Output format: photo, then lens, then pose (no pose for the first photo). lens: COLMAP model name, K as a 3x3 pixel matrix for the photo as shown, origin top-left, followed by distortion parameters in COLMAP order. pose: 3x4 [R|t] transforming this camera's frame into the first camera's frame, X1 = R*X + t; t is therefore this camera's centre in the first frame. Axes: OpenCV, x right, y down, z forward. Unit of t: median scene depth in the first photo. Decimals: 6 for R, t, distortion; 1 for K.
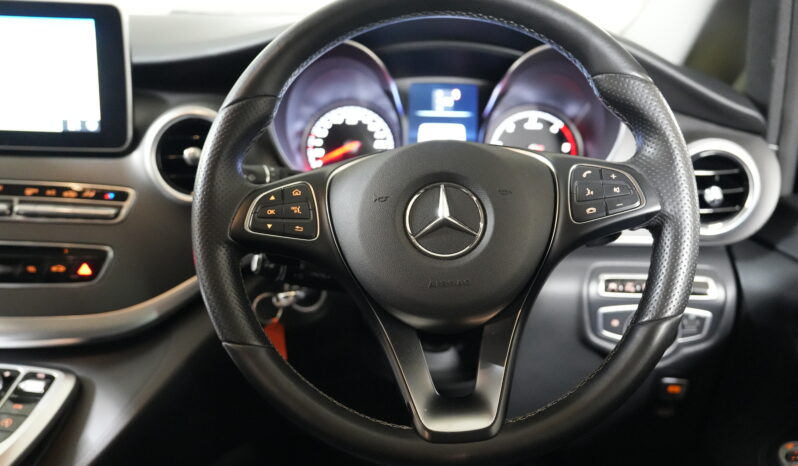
lens RADIAL K [[757.7, 0, 399.0], [0, 757.7, 233.0], [0, 0, 1]] dist [0.009276, 0.014502]
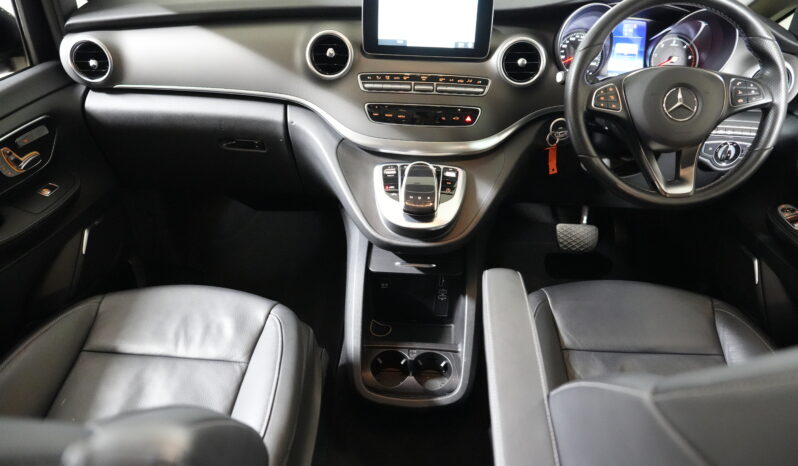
lens RADIAL K [[555.5, 0, 399.0], [0, 555.5, 233.0], [0, 0, 1]] dist [-0.112333, 0.086361]
pose [[0.999946, 0.007727, -0.006944, -0.589813], [-0.005447, 0.959142, 0.282873, -0.077343], [0.008846, -0.282820, 0.959132, -0.521665]]
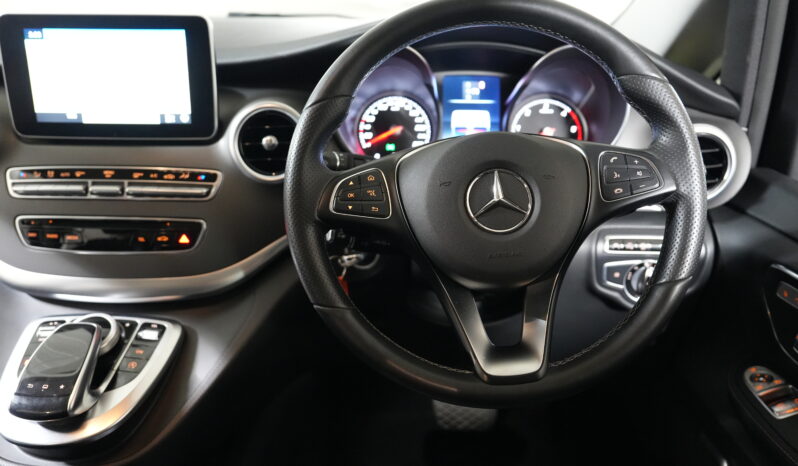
lens RADIAL K [[610.6, 0, 399.0], [0, 610.6, 233.0], [0, 0, 1]] dist [-0.088702, 0.110519]
pose [[0.999828, -0.014961, 0.011005, -0.081814], [0.014003, 0.996489, 0.082549, -0.036413], [-0.012201, -0.082380, 0.996526, 0.034807]]
